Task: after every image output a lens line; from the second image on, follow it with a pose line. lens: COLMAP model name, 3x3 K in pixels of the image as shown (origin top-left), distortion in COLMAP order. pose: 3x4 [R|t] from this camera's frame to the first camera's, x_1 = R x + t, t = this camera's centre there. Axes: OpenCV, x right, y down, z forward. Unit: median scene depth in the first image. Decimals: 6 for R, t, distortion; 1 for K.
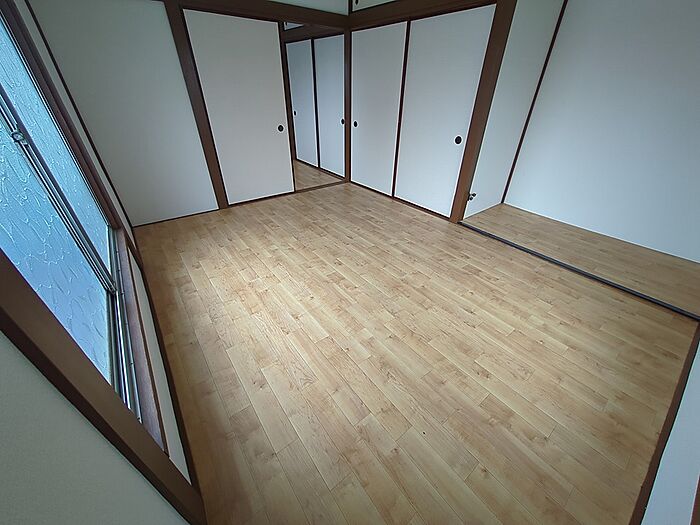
lens RADIAL K [[275.9, 0, 350.0], [0, 275.9, 262.5], [0, 0, 1]] dist [-0.000640, 0.000096]
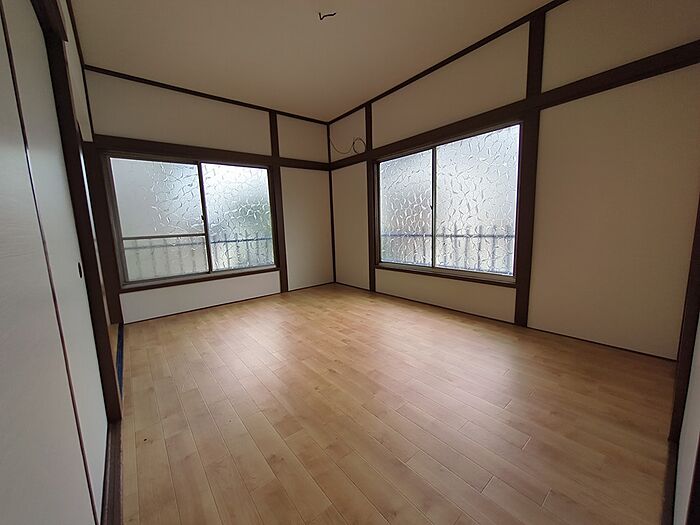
lens RADIAL K [[275.9, 0, 350.0], [0, 275.9, 262.5], [0, 0, 1]] dist [-0.000640, 0.000096]
pose [[-0.999079, 0.031165, -0.029479, -0.050239], [0.004213, 0.755143, 0.655546, -1.167595], [0.042692, 0.654819, -0.754579, 2.118261]]
